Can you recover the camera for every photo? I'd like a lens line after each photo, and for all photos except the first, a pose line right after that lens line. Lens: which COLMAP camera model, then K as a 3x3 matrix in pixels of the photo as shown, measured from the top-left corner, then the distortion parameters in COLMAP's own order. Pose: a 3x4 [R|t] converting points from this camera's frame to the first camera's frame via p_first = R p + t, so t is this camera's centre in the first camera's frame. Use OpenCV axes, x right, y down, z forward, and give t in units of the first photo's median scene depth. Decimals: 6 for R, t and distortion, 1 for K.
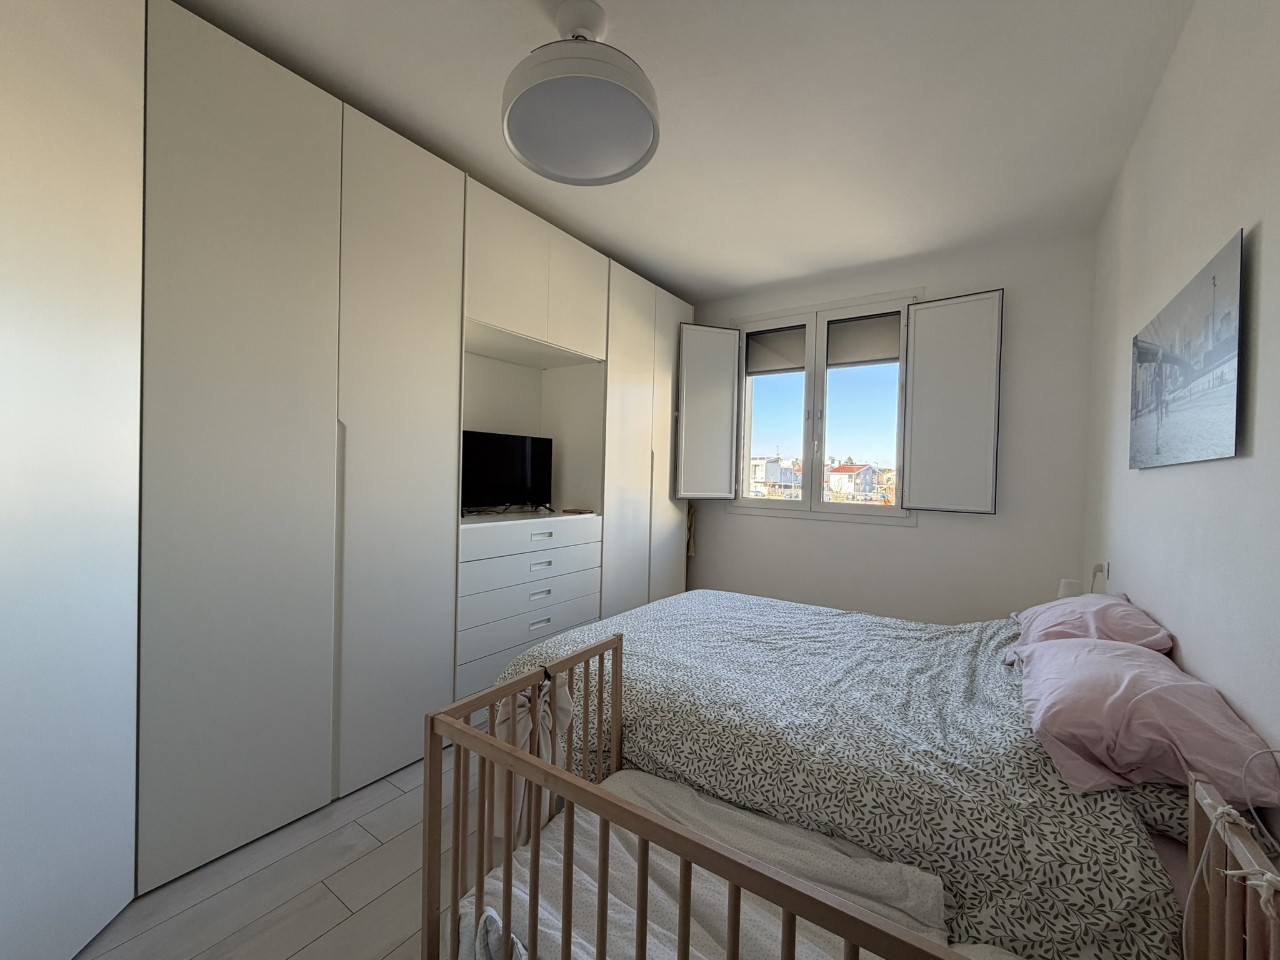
lens RADIAL K [[510.6, 0, 637.8], [0, 510.6, 479.7], [0, 0, 1]] dist [0.001482, -0.000063]
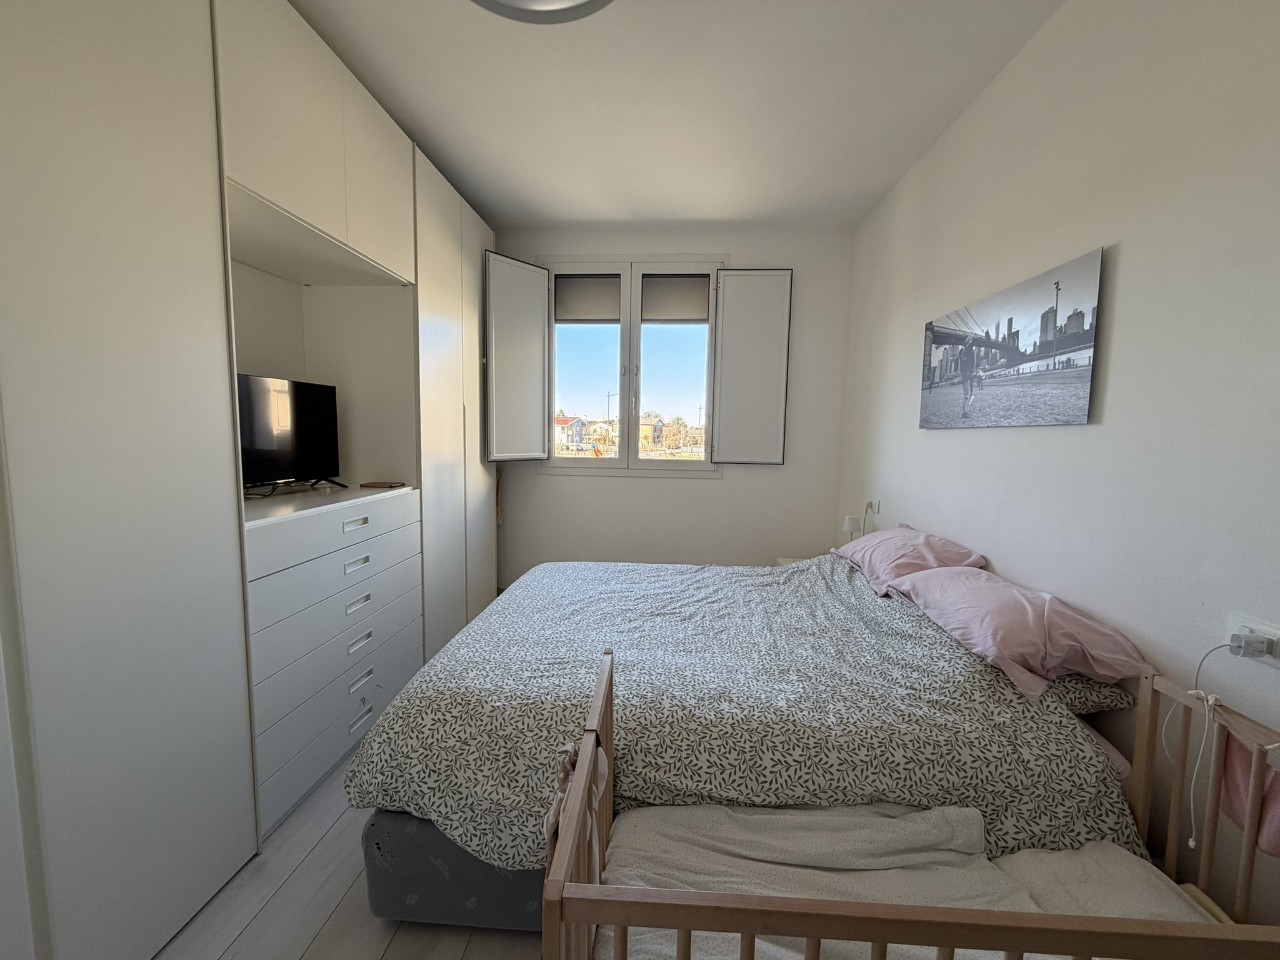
lens RADIAL K [[510.6, 0, 637.8], [0, 510.6, 479.7], [0, 0, 1]] dist [0.001482, -0.000063]
pose [[0.855816, -0.059138, 0.513888, -0.272997], [0.010929, 0.995289, 0.096338, -0.021518], [-0.517164, -0.076831, 0.852431, 0.237614]]
